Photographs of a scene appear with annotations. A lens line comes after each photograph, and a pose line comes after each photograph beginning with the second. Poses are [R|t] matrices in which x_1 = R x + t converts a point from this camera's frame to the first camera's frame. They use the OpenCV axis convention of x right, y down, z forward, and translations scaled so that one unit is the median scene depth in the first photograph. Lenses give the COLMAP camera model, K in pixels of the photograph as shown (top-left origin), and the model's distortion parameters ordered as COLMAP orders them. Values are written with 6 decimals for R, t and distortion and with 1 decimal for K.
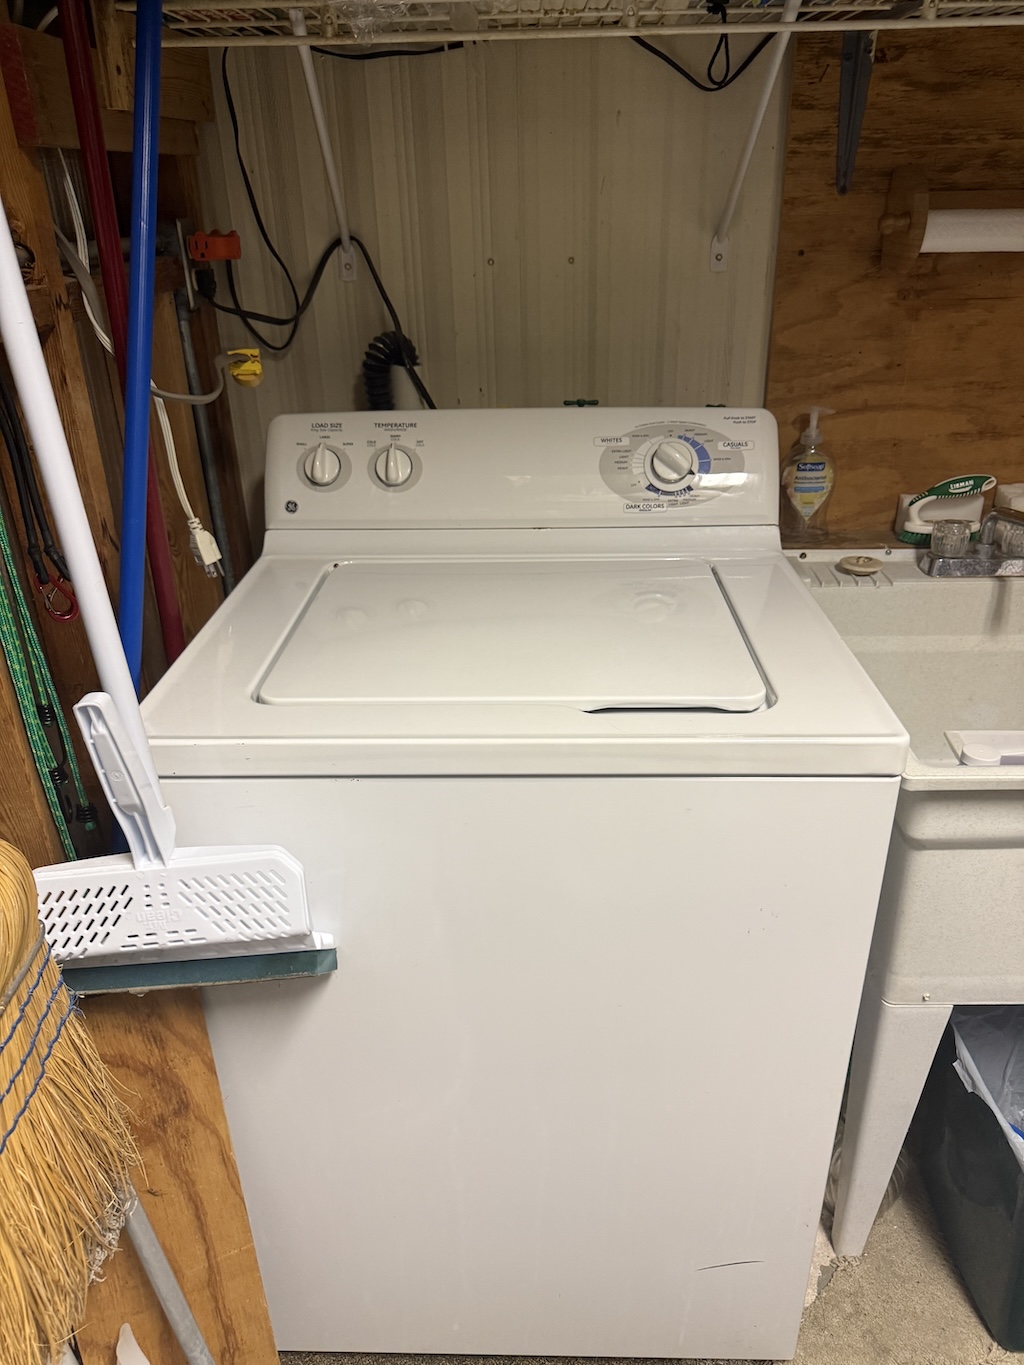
lens RADIAL K [[972.2, 0, 509.9], [0, 972.2, 688.3], [0, 0, 1]] dist [0.005029, -0.019531]
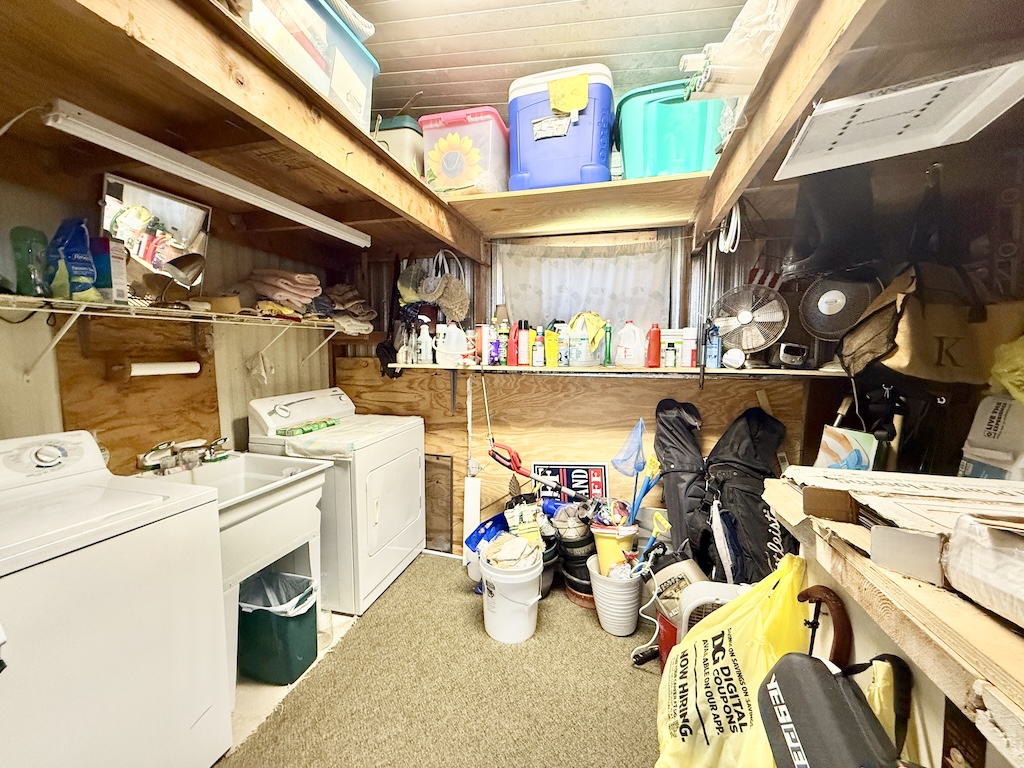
lens RADIAL K [[406.3, 0, 517.5], [0, 406.3, 385.8], [0, 0, 1]] dist [-0.001223, 0.000919]
pose [[0.249385, -0.061223, 0.966467, -0.483329], [0.430315, 0.901065, -0.053957, 0.169004], [-0.867546, 0.429341, 0.251057, -0.356926]]
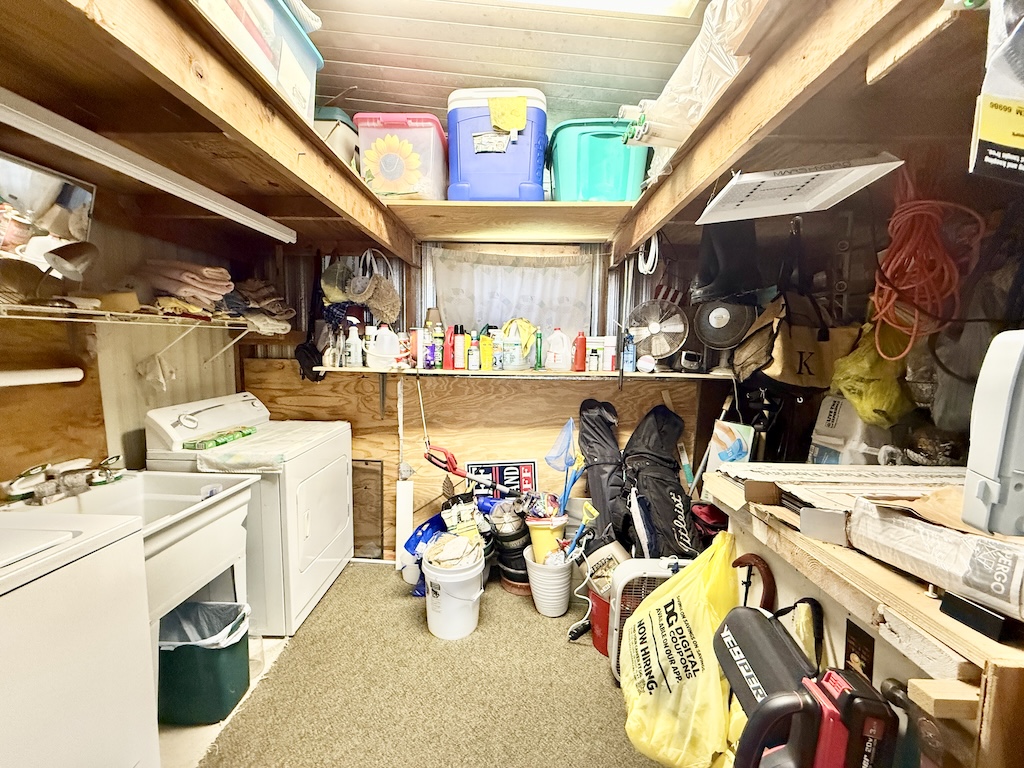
lens RADIAL K [[406.3, 0, 513.2], [0, 406.3, 384.6], [0, 0, 1]] dist [-0.001223, 0.000919]
pose [[0.014688, -0.075822, 0.997013, -0.563465], [0.438120, 0.896793, 0.061746, 0.068565], [-0.898797, 0.435904, 0.046391, -0.252256]]
